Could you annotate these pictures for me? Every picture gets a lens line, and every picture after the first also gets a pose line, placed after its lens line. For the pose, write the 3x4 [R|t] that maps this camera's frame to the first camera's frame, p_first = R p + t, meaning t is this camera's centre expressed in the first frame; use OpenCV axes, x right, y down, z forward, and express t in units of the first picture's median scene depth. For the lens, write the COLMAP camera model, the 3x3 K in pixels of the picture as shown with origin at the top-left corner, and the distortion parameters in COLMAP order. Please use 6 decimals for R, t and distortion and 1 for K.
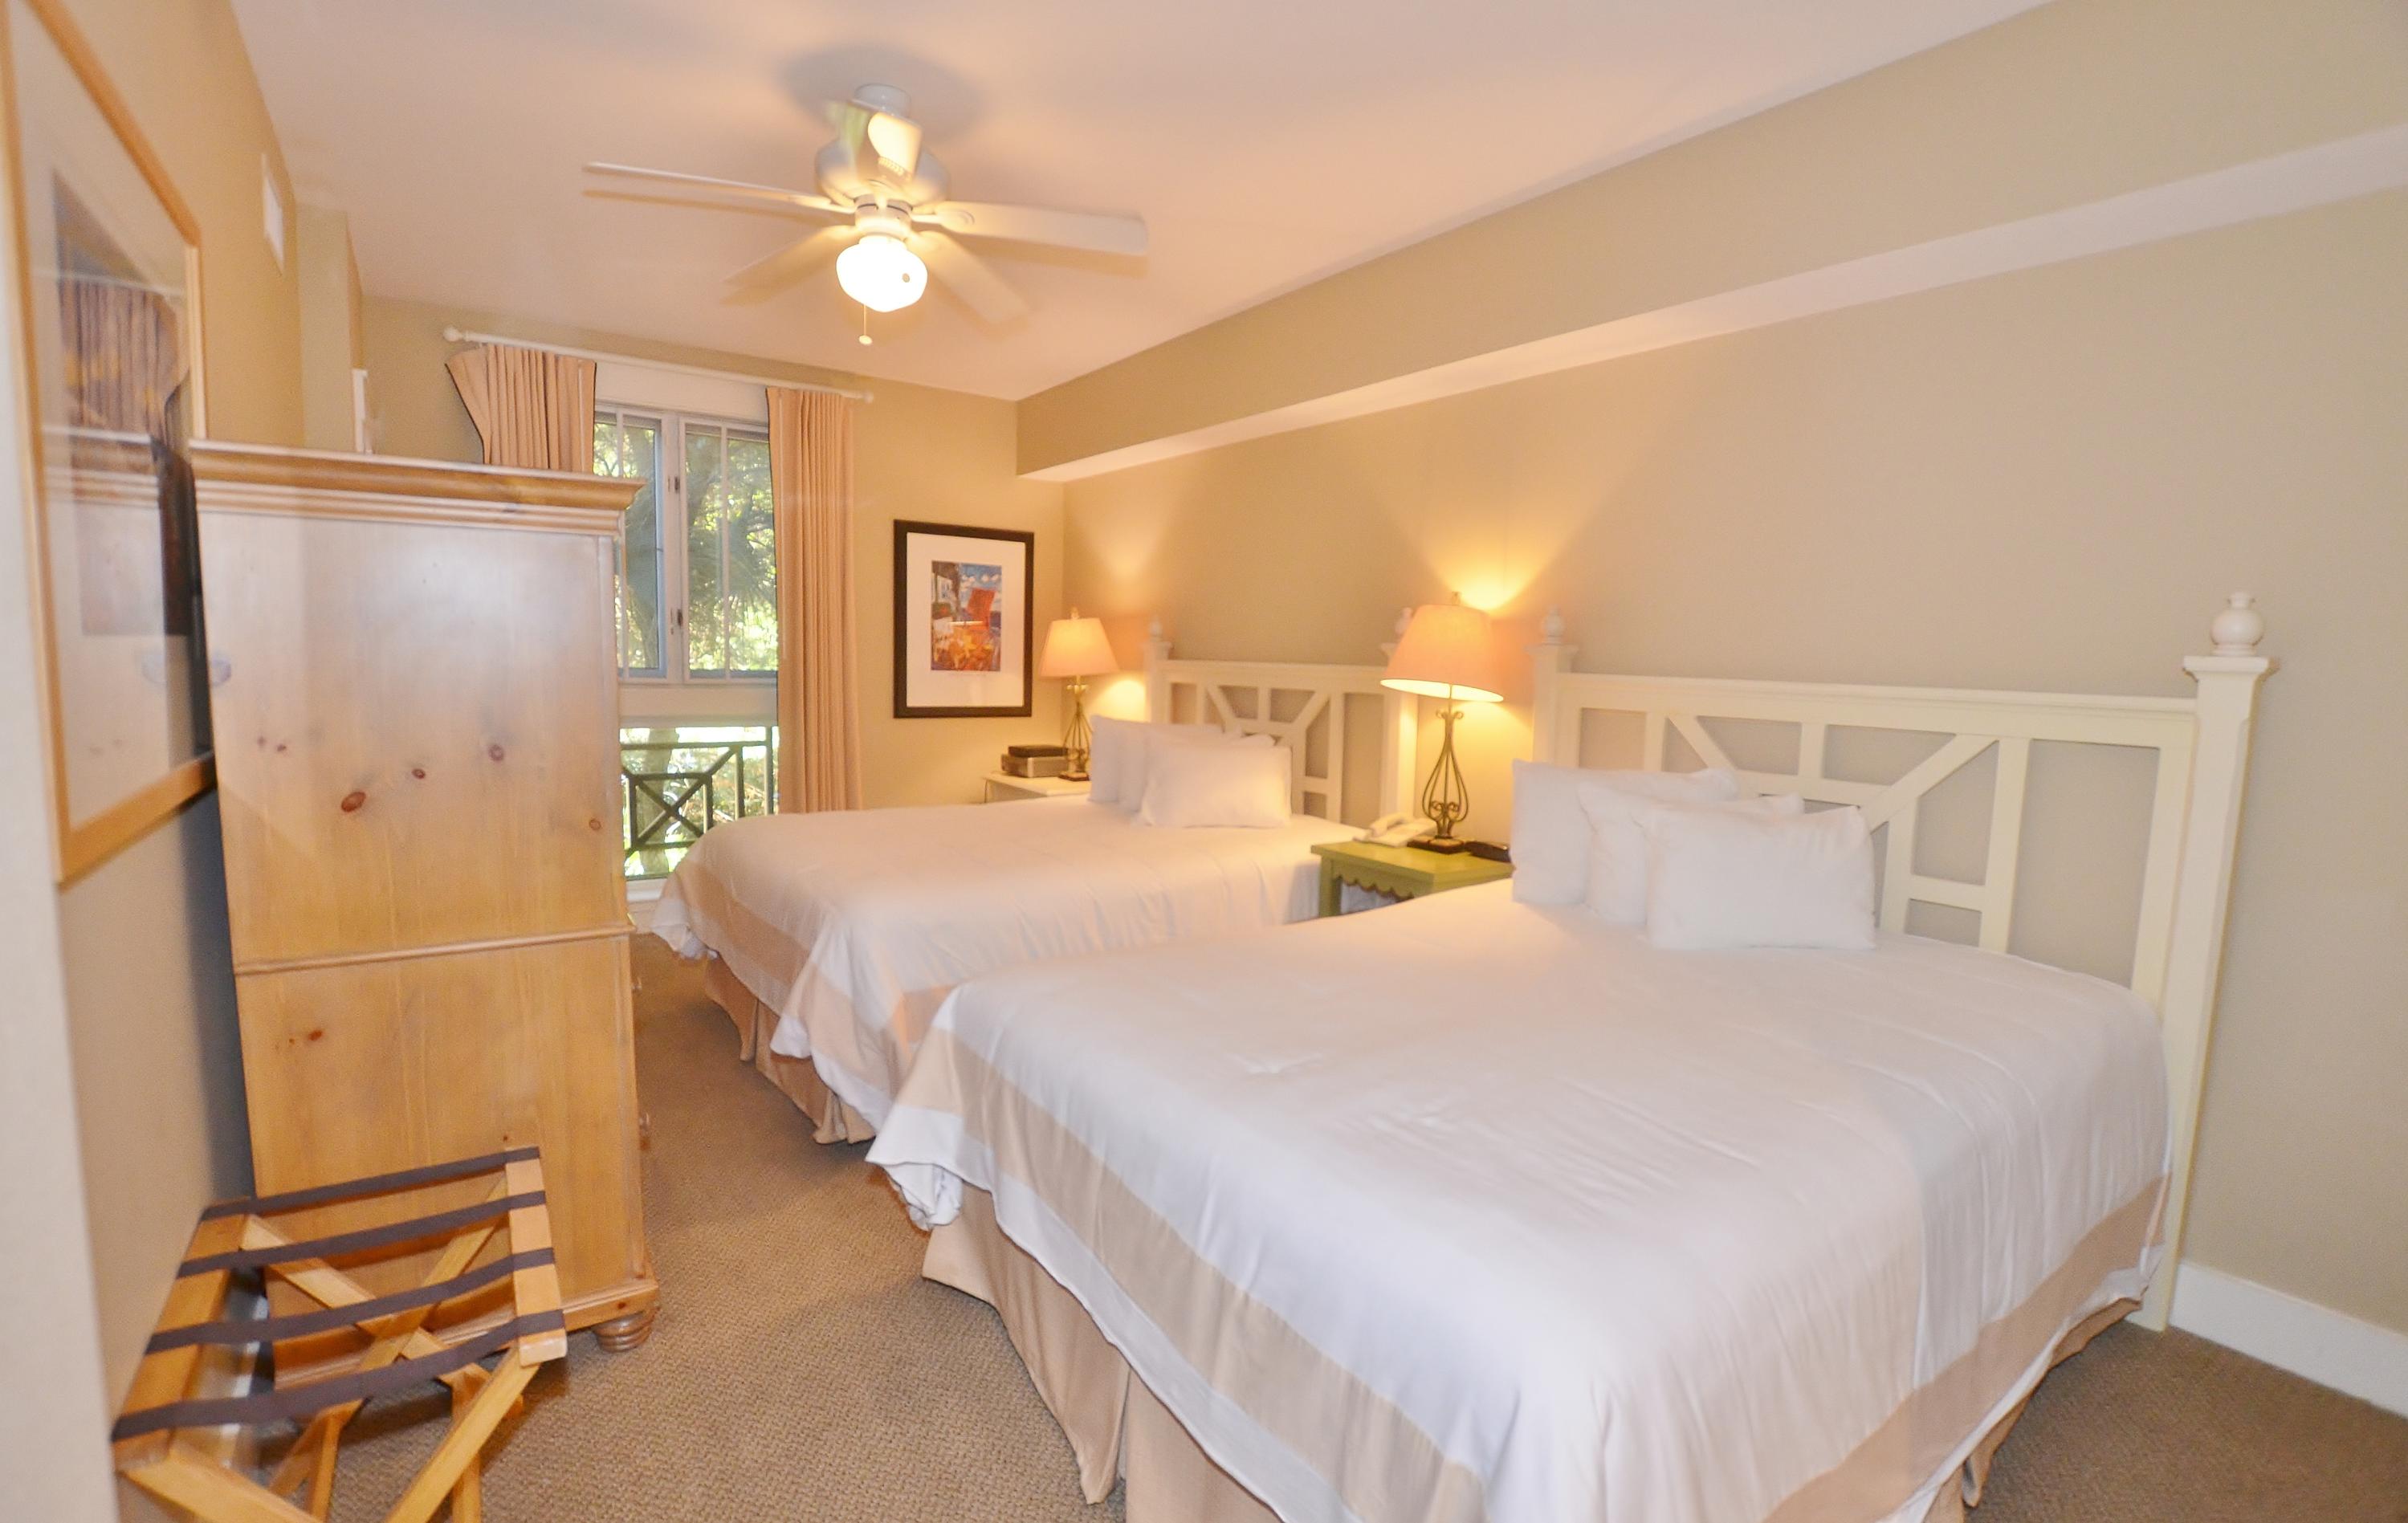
lens RADIAL K [[1086.5, 0, 1214.3], [0, 1086.5, 775.7], [0, 0, 1]] dist [-0.026770, 0.001160]
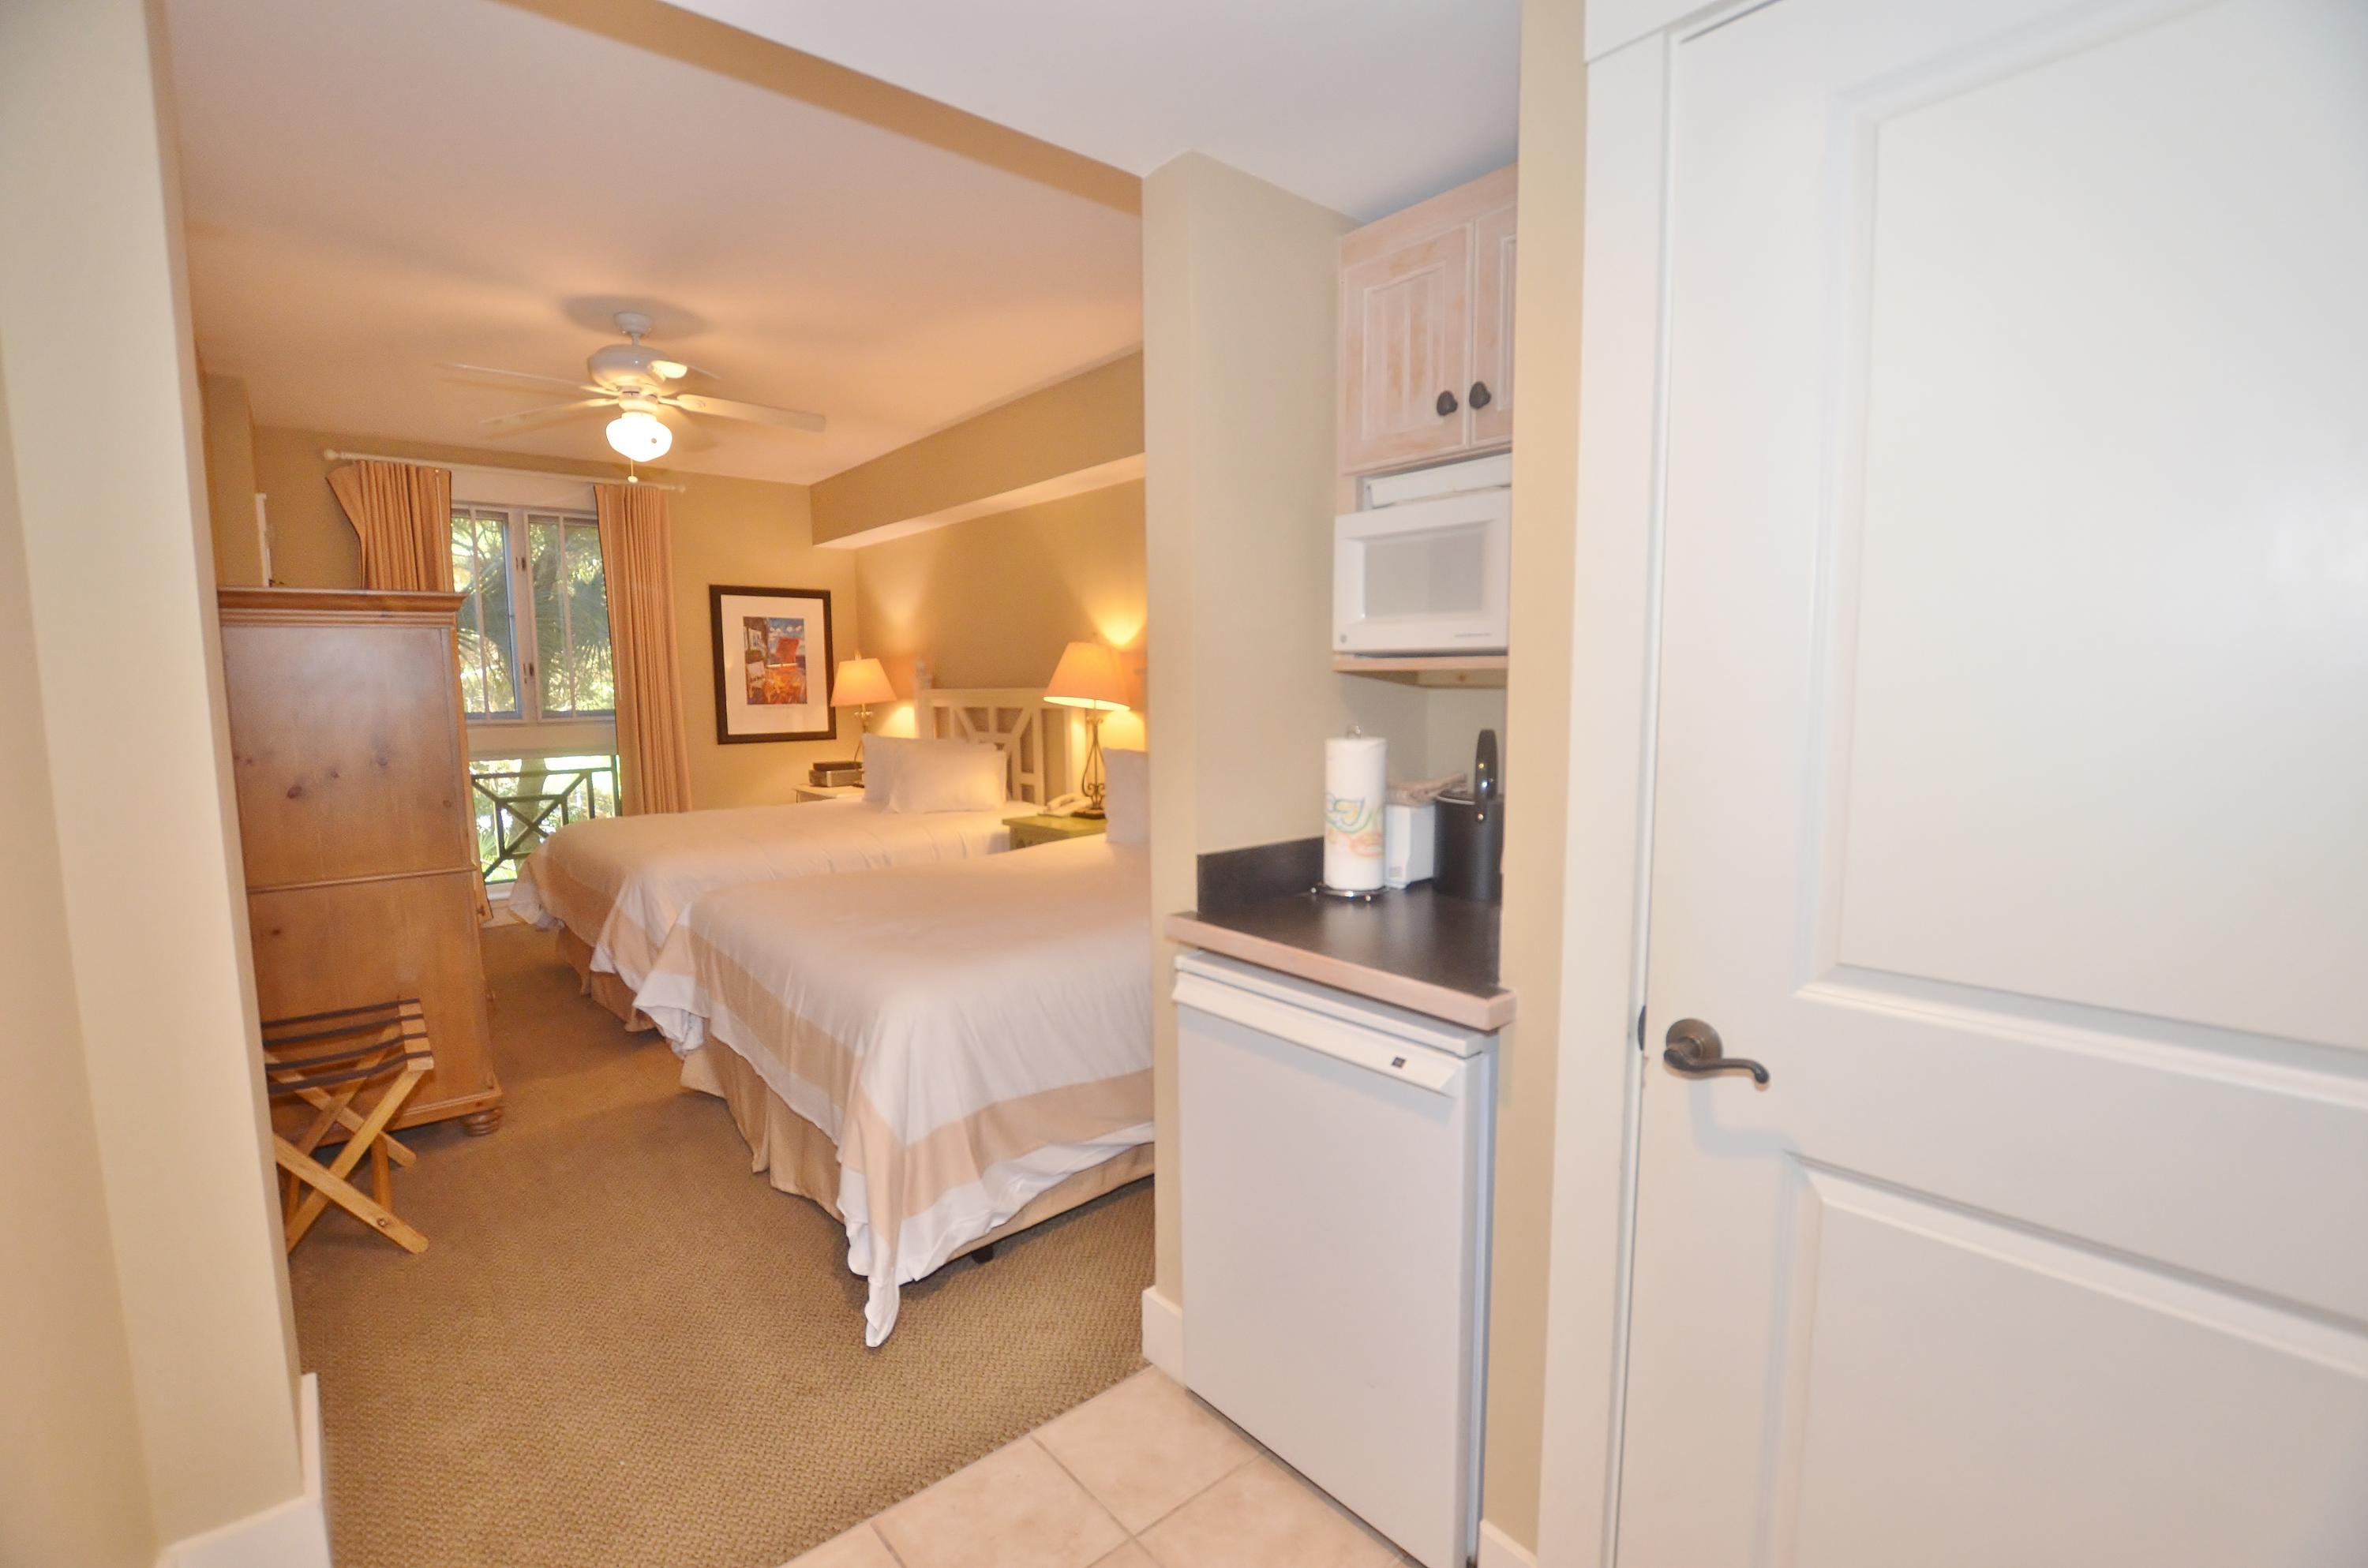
lens RADIAL K [[1034.5, 0, 1190.1], [0, 1034.5, 796.3], [0, 0, 1]] dist [-0.029211, 0.003819]
pose [[0.995651, -0.045182, 0.081470, 0.188668], [0.045097, 0.998978, 0.002878, 0.035788], [-0.081516, 0.000808, 0.996672, -0.284037]]
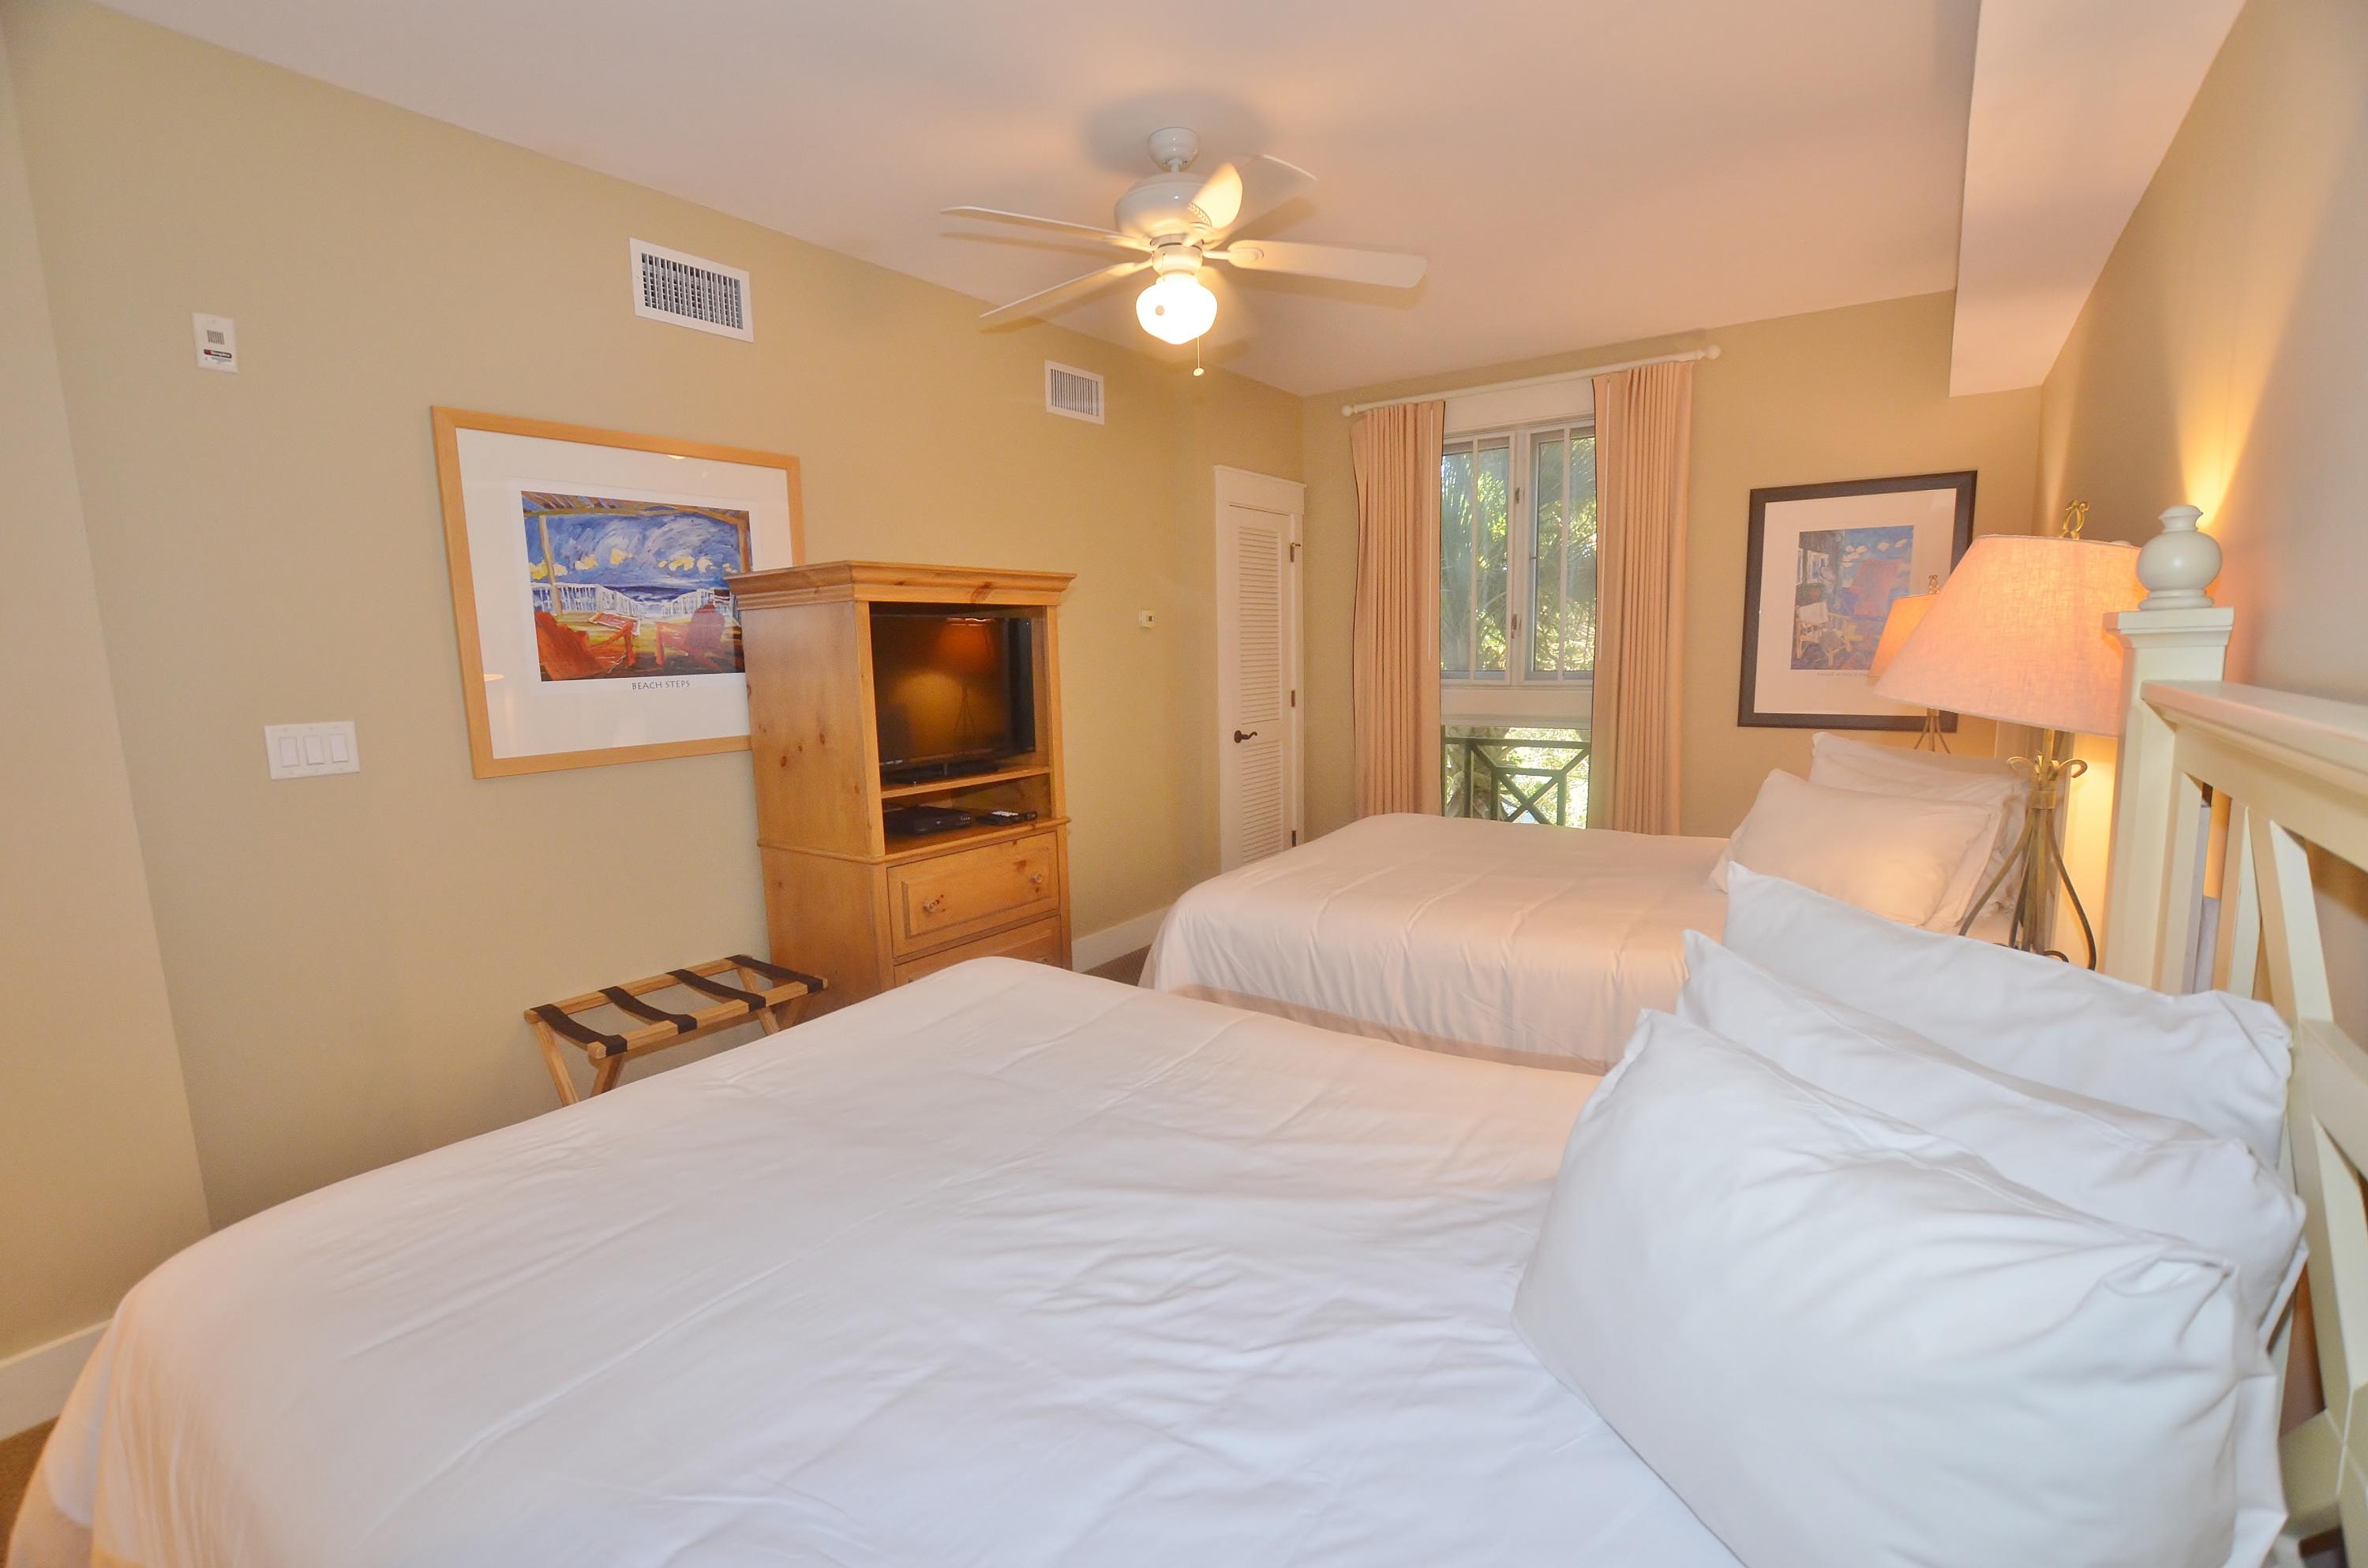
lens RADIAL K [[1034.5, 0, 1183.9], [0, 1034.5, 799.5], [0, 0, 1]] dist [-0.029211, 0.003819]
pose [[0.323774, 0.107683, -0.939987, 0.428796], [-0.071898, 0.993430, 0.089040, -0.046743], [0.943399, 0.038754, 0.329388, 0.424946]]
